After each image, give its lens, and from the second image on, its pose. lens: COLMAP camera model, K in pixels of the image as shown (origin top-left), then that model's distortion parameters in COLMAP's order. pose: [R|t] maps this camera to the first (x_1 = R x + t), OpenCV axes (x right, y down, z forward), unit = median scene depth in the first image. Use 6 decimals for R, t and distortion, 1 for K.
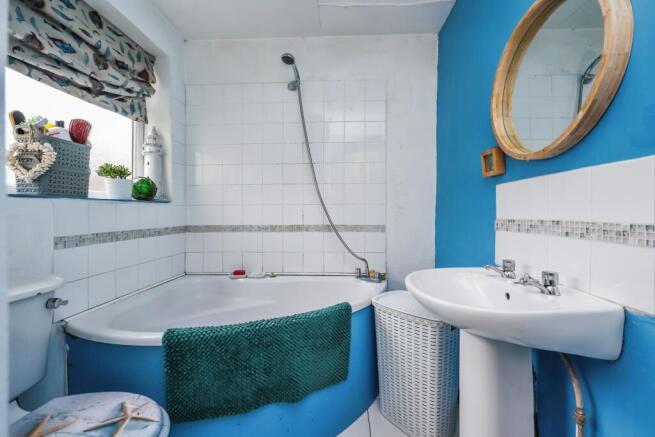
lens RADIAL K [[263.0, 0, 332.8], [0, 263.0, 220.6], [0, 0, 1]] dist [-0.000769, 0.000086]
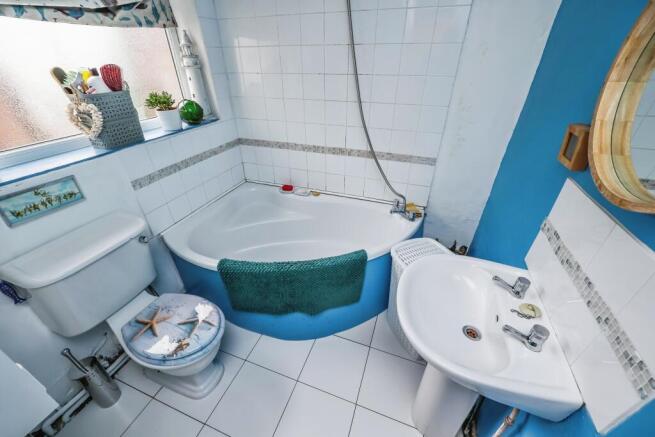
lens RADIAL K [[259.0, 0, 336.5], [0, 259.0, 219.4], [0, 0, 1]] dist [0.000412, 0.000261]
pose [[0.955662, 0.166343, -0.242981, 0.152046], [-0.015407, 0.852277, 0.522863, -0.307385], [0.294061, -0.495937, 0.817052, 0.122406]]
